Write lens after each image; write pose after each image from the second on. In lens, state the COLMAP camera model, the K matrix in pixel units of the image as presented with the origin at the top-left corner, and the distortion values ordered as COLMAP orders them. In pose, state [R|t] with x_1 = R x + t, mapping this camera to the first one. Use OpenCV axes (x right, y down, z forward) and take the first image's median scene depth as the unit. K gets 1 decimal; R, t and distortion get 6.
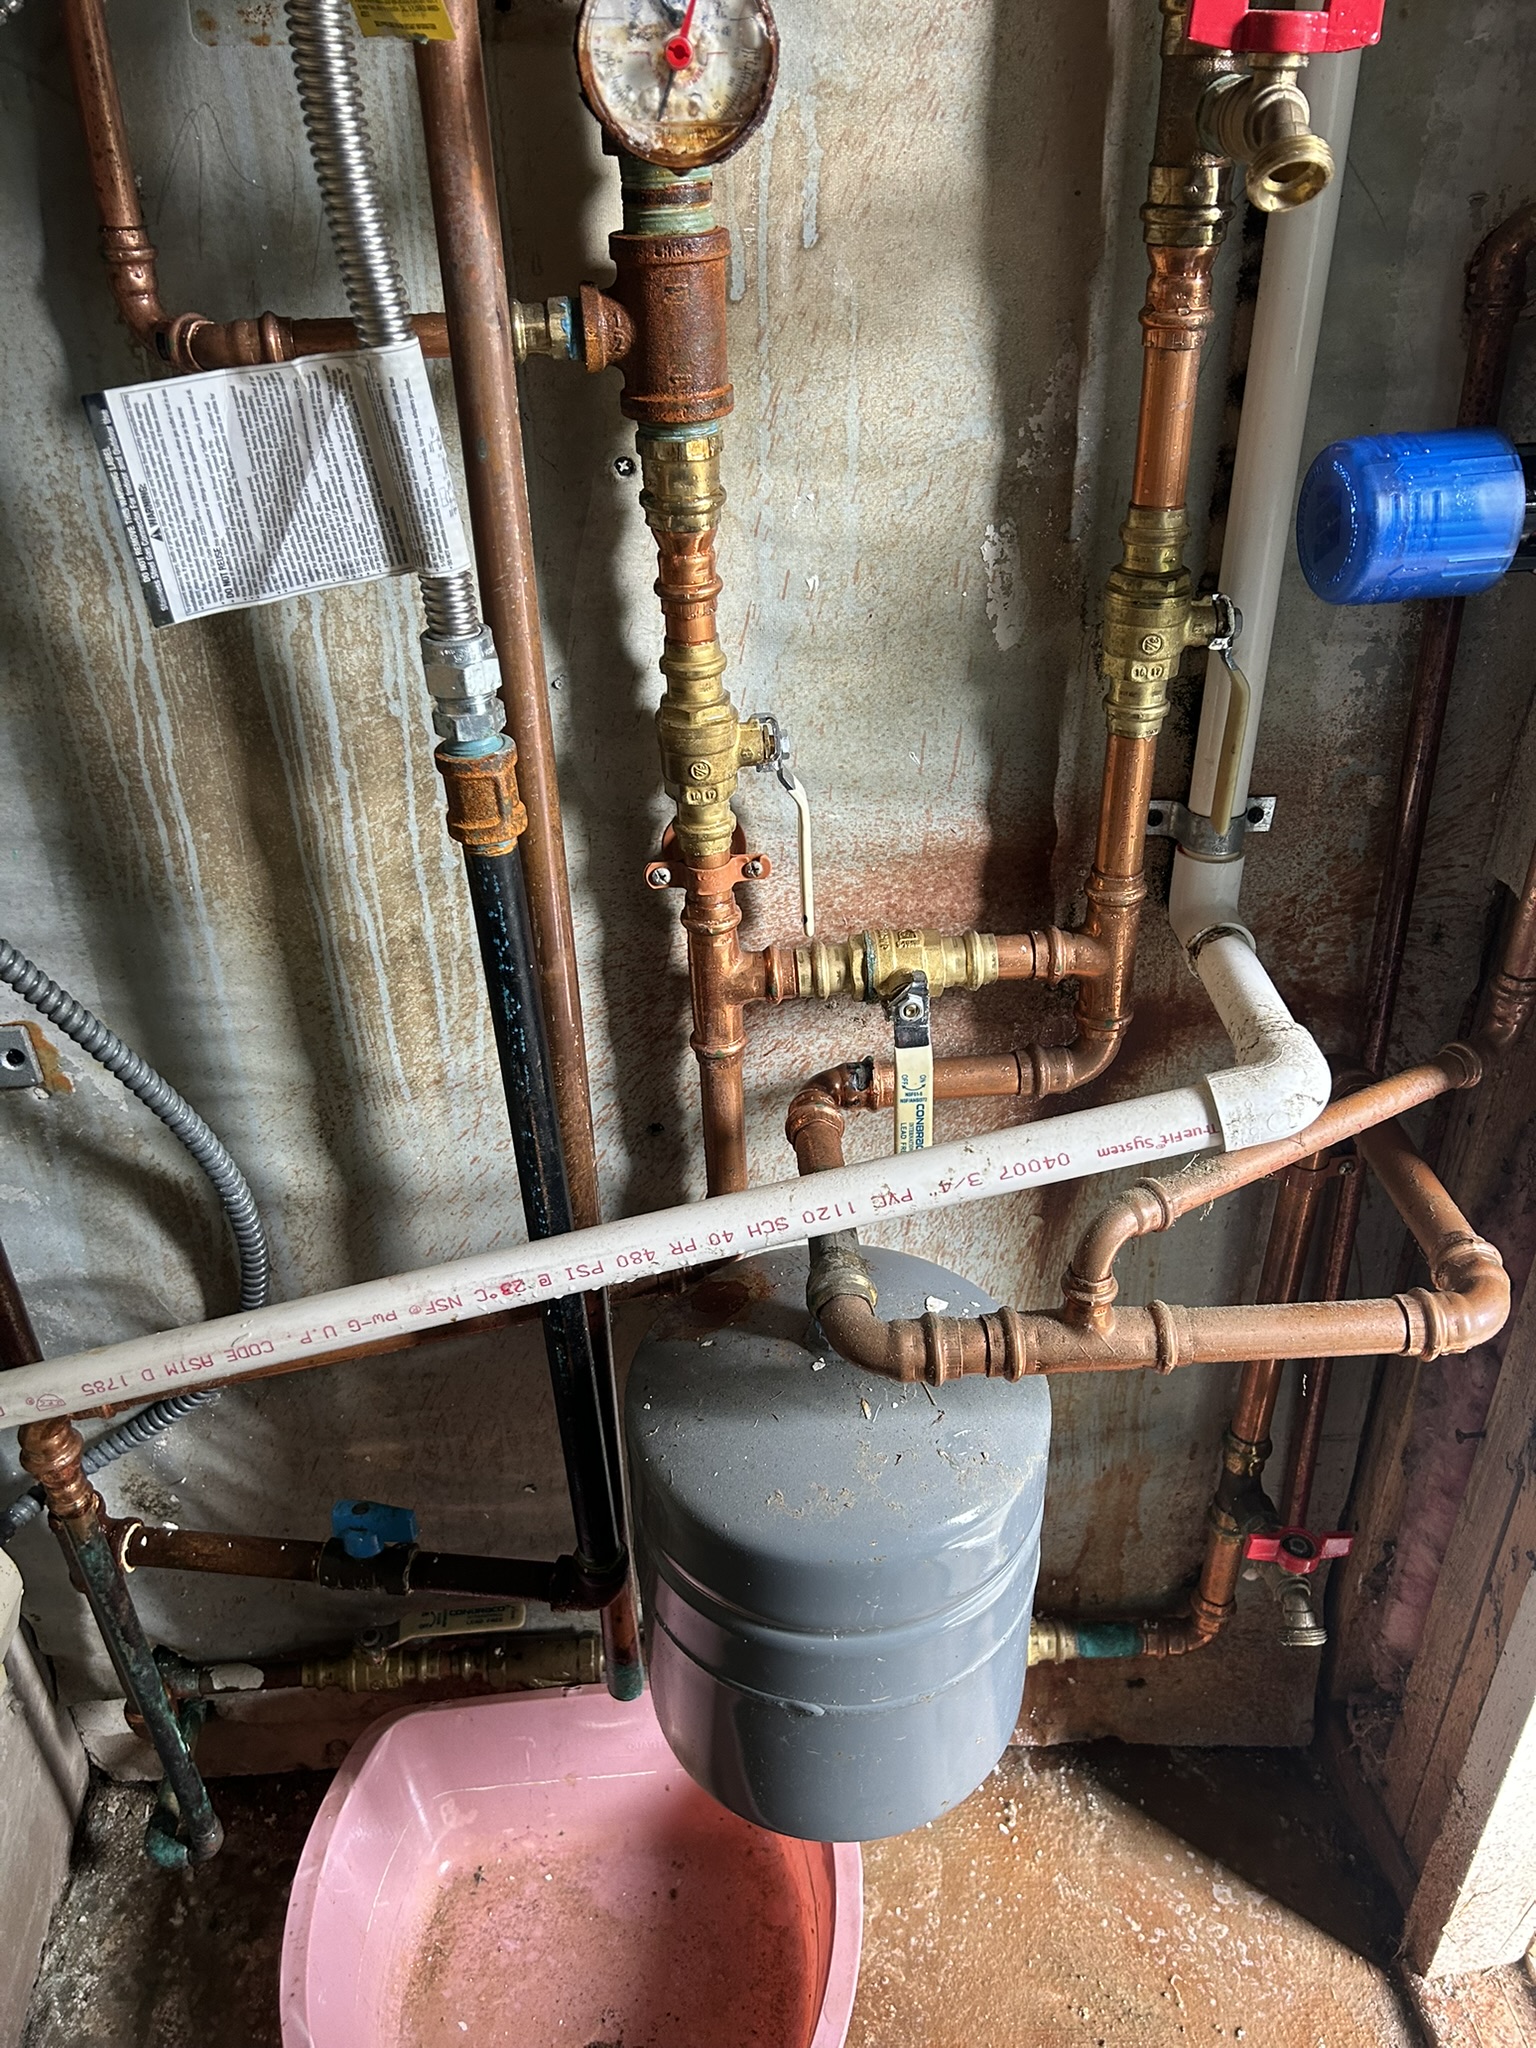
lens RADIAL K [[1538.4, 0, 776.3], [0, 1538.4, 1027.1], [0, 0, 1]] dist [0.038728, -0.048414]
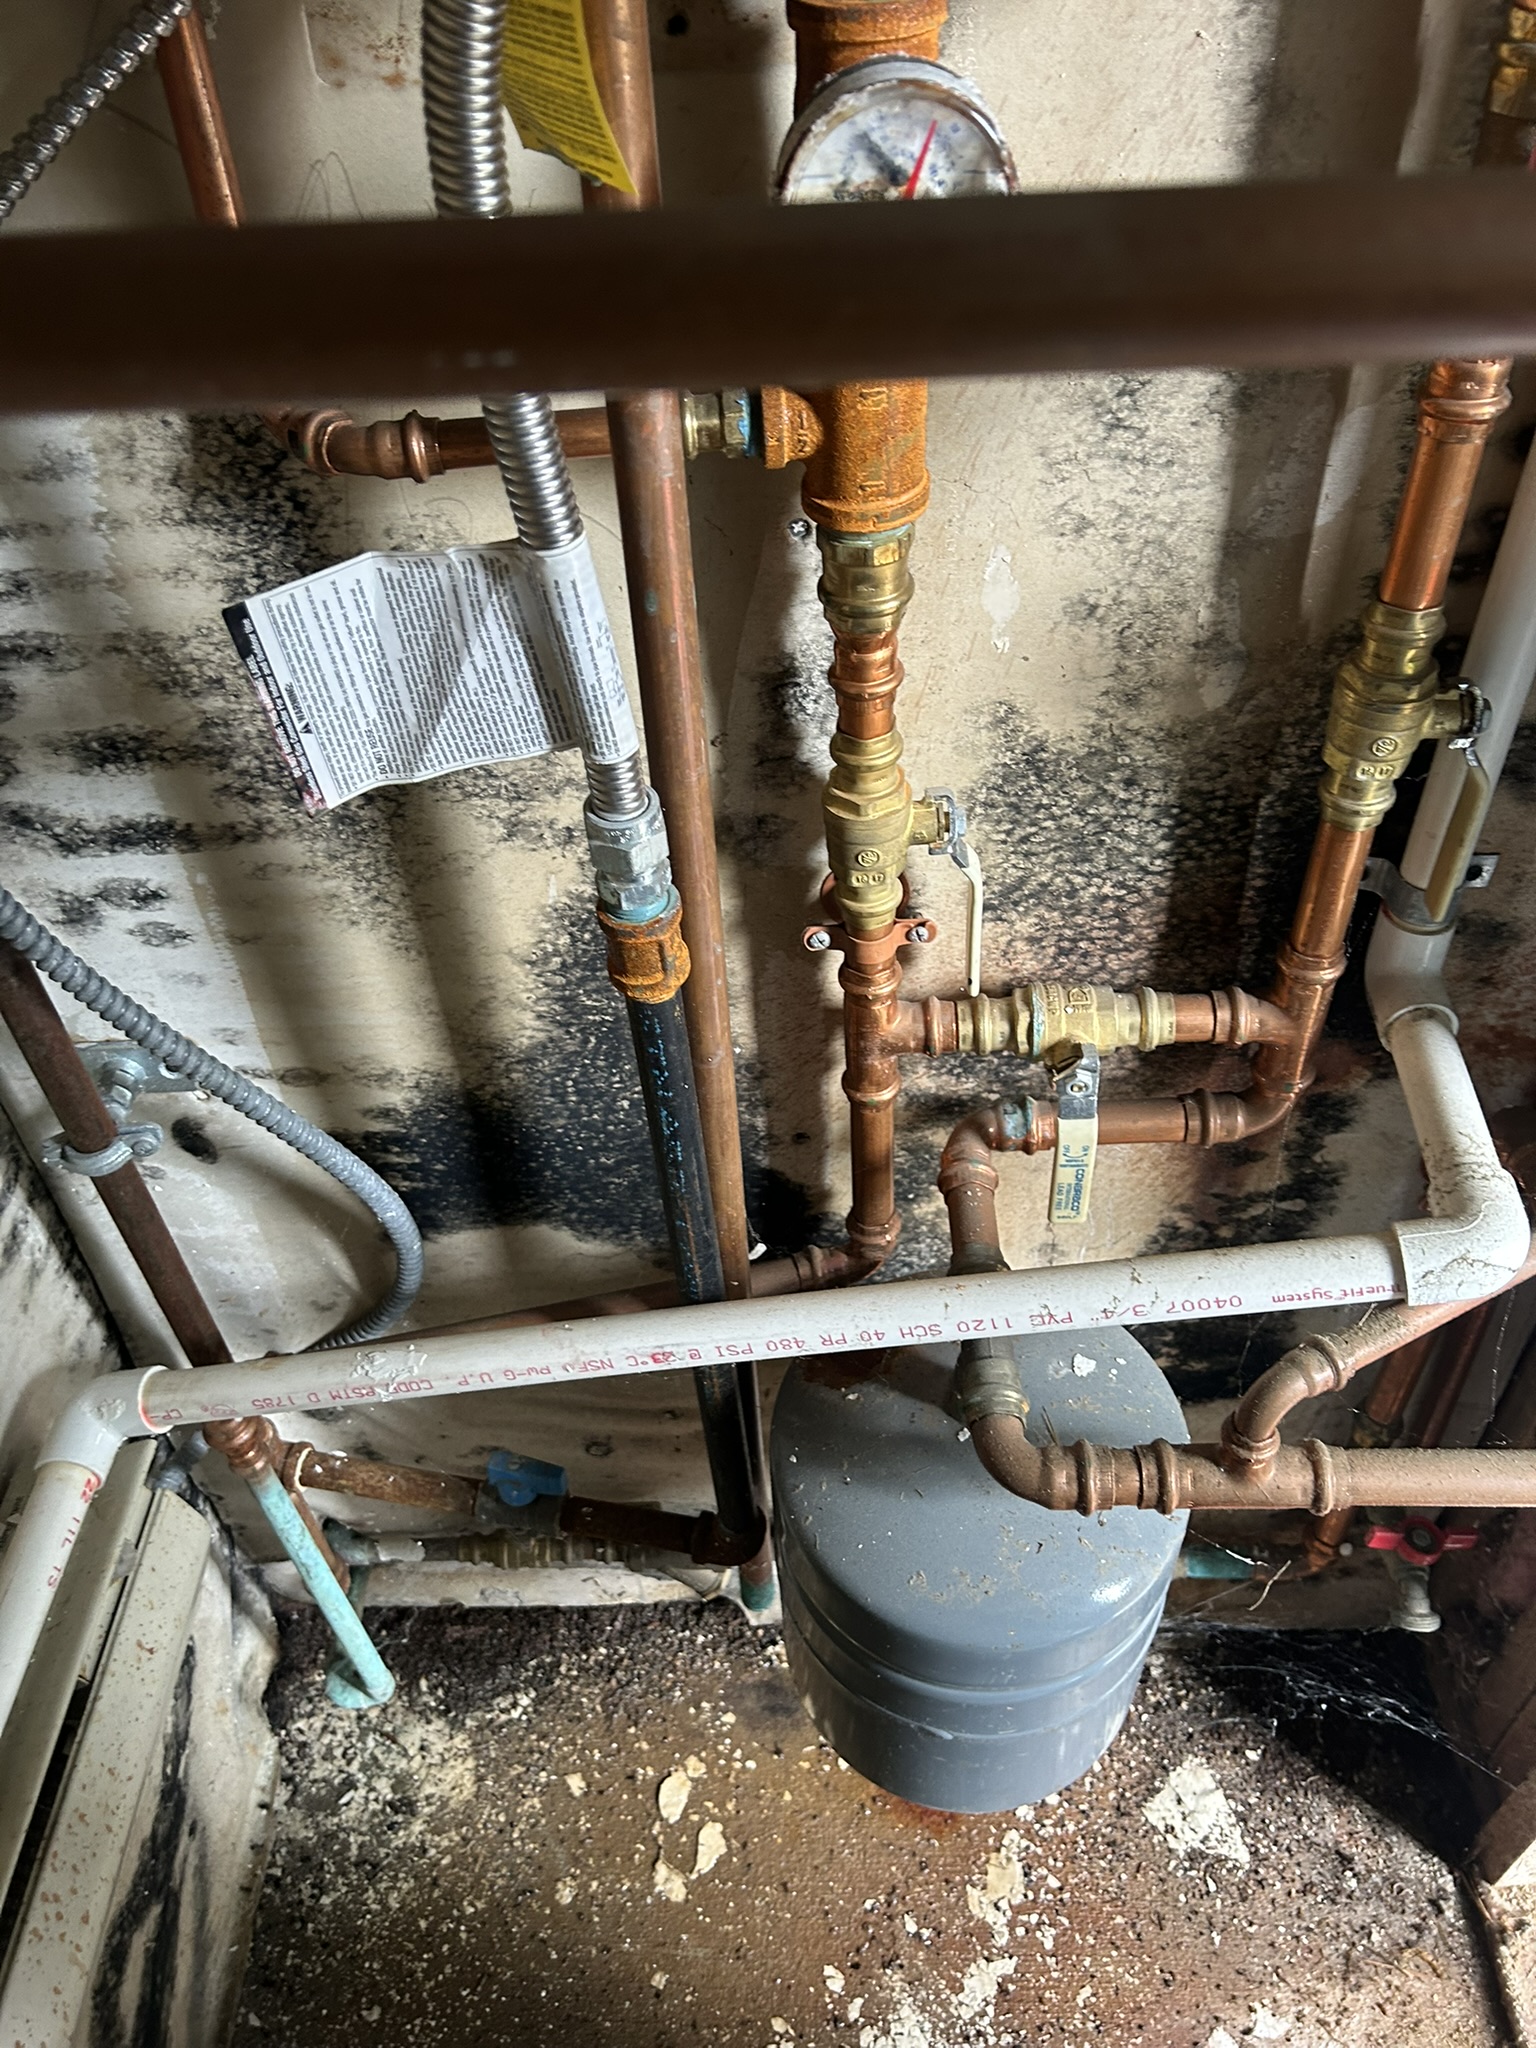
lens RADIAL K [[1538.4, 0, 763.7], [0, 1538.4, 1017.6], [0, 0, 1]] dist [0.038728, -0.048414]
pose [[0.996441, 0.039640, -0.074389, -0.042625], [-0.022371, 0.975237, 0.220027, -0.295222], [0.081269, -0.217579, 0.972653, 0.071943]]
